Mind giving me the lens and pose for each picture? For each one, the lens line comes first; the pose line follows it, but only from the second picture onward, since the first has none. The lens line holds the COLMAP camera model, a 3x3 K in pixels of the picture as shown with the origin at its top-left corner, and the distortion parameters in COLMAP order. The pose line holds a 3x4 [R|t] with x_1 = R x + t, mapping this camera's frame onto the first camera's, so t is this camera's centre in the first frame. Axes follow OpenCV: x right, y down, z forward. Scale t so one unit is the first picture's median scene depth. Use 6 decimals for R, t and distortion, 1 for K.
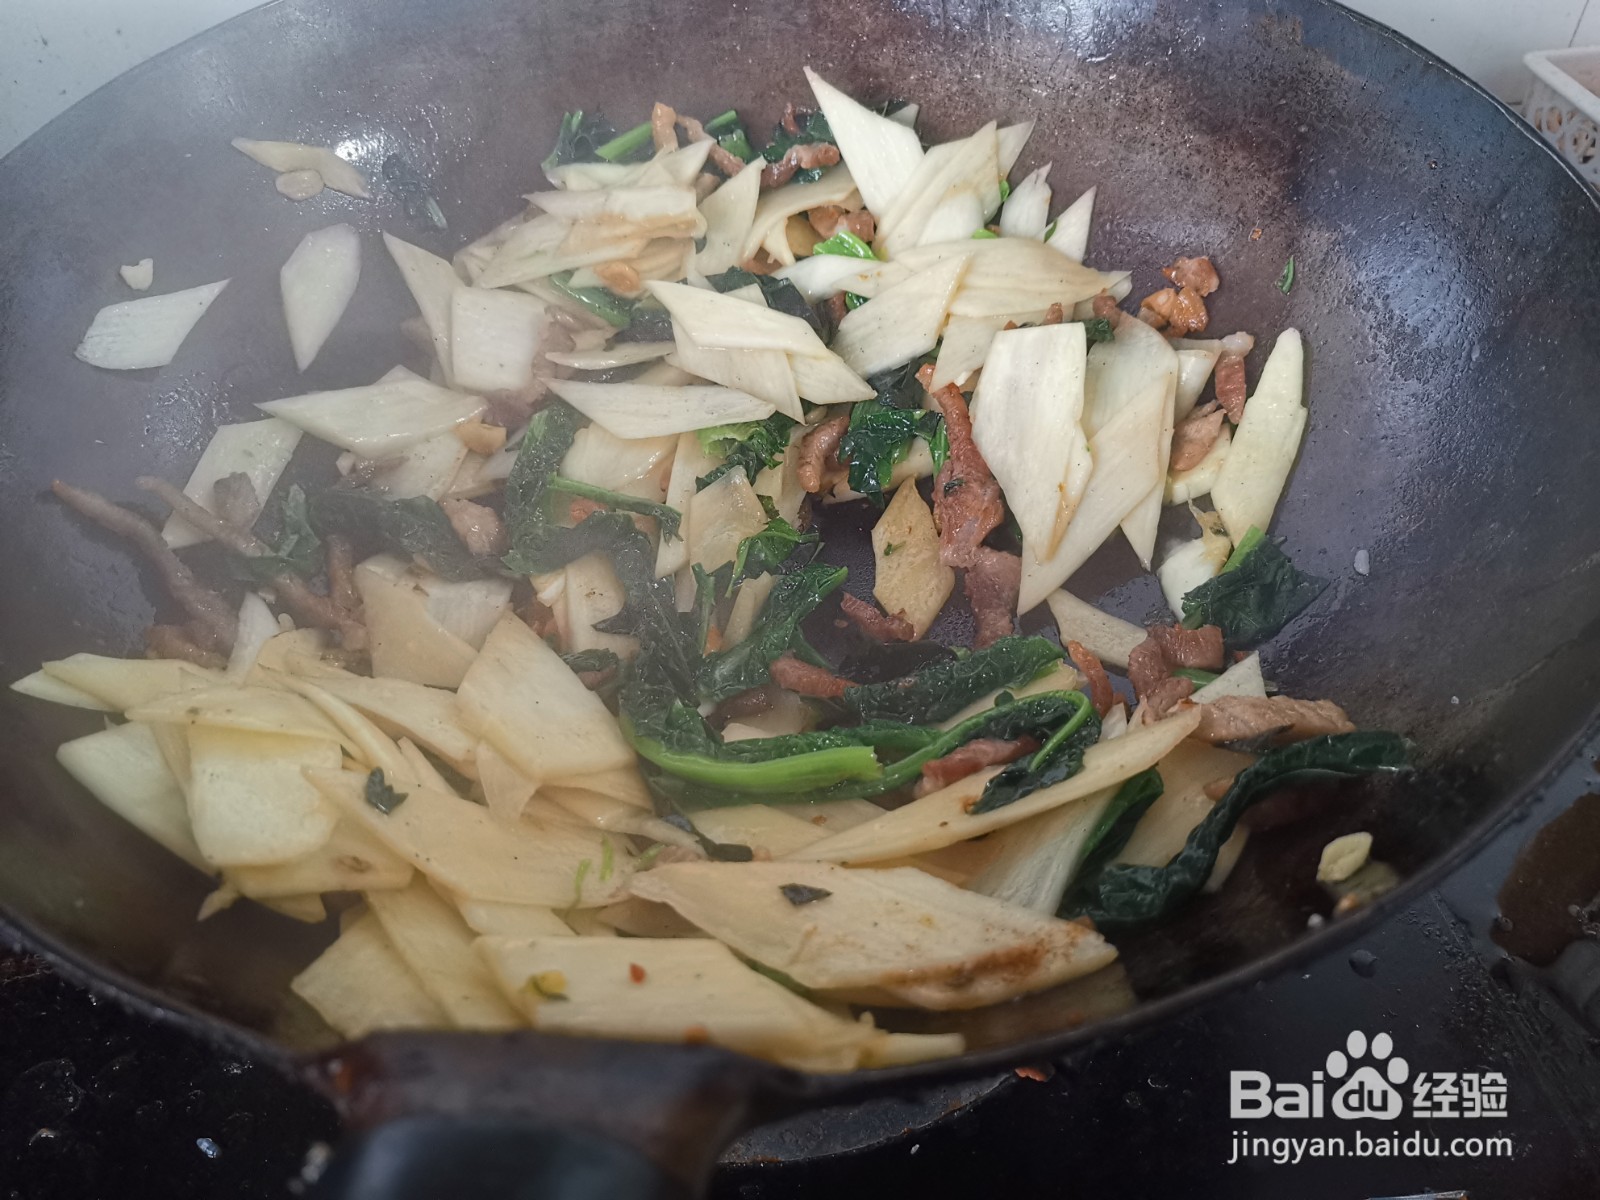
lens RADIAL K [[1294.8, 0, 804.4], [0, 1294.8, 596.1], [0, 0, 1]] dist [0.089620, -0.151038]
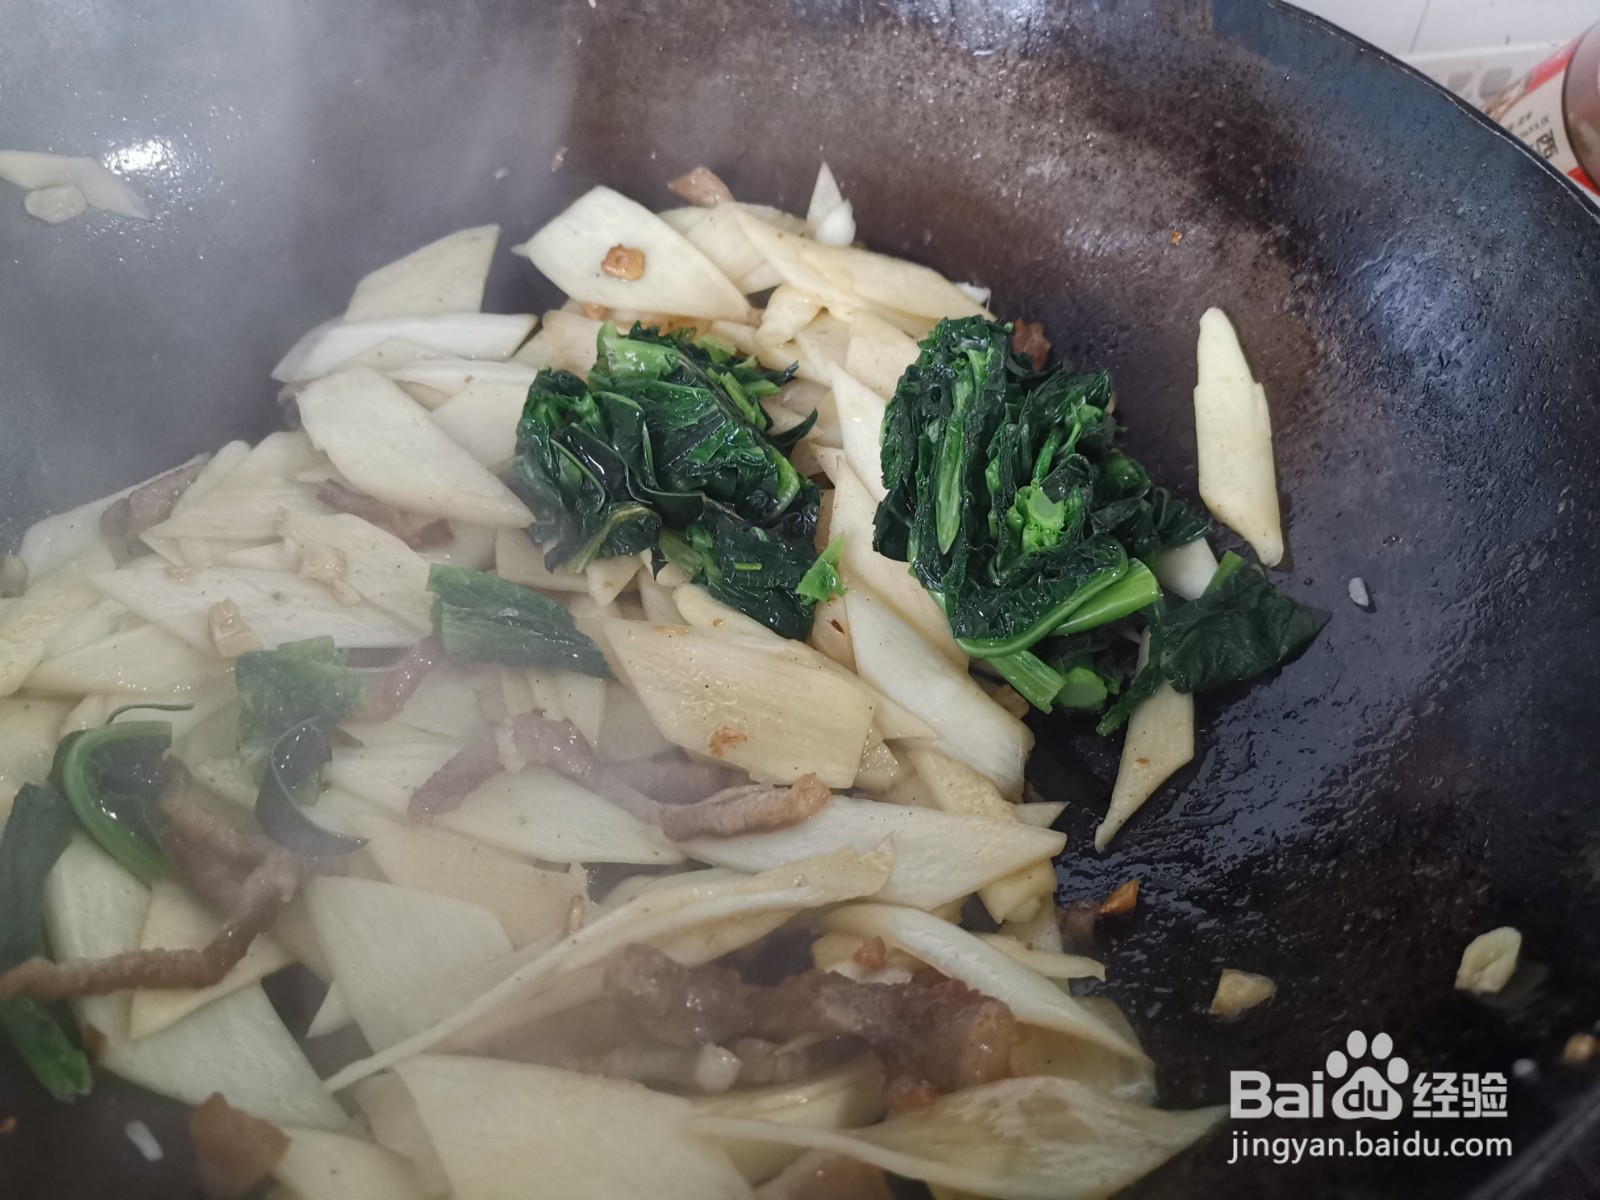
lens RADIAL K [[1294.8, 0, 804.4], [0, 1294.8, 596.1], [0, 0, 1]] dist [0.089620, -0.151038]
pose [[0.982512, -0.070959, 0.172148, -0.093522], [0.073140, 0.997301, -0.006355, -0.038165], [-0.171232, 0.018835, 0.985051, 0.141791]]
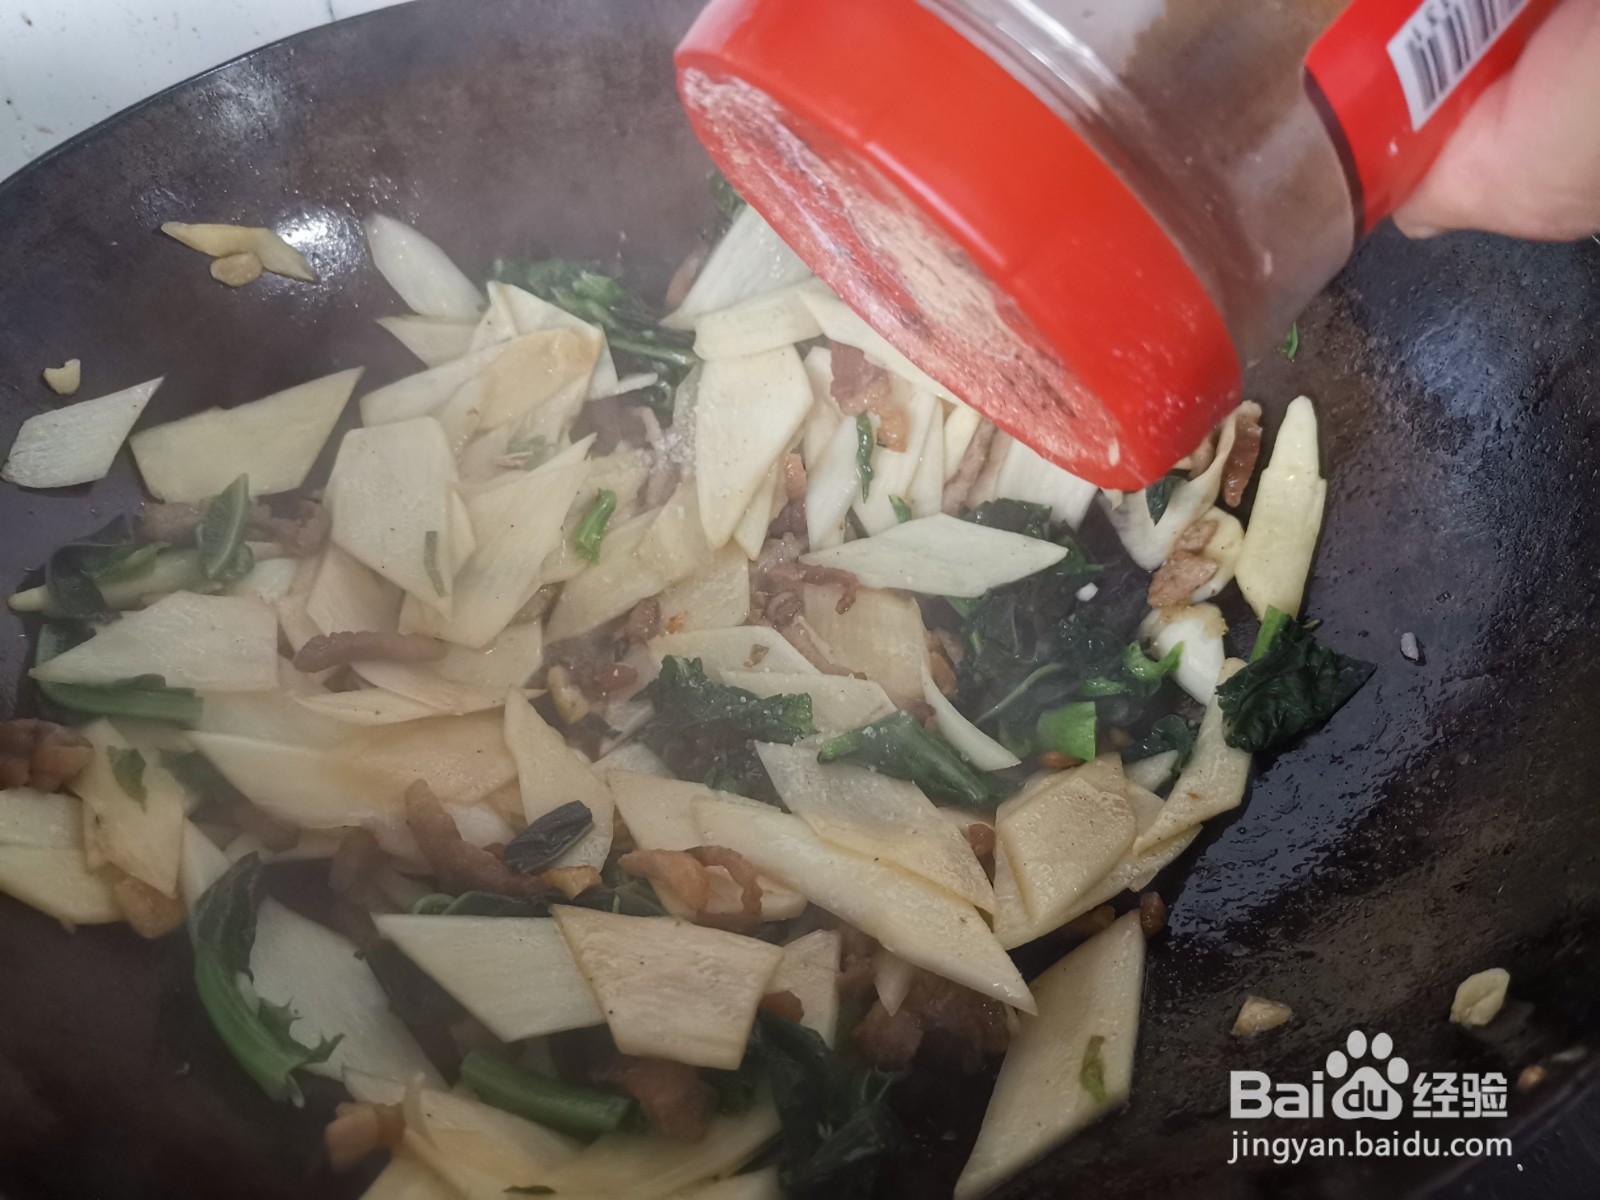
lens RADIAL K [[1294.8, 0, 804.4], [0, 1294.8, 596.1], [0, 0, 1]] dist [0.089620, -0.151038]
pose [[0.996081, -0.042765, 0.077424, -0.074695], [0.044550, 0.998776, -0.021486, -0.051520], [-0.076411, 0.024851, 0.996767, 0.064203]]
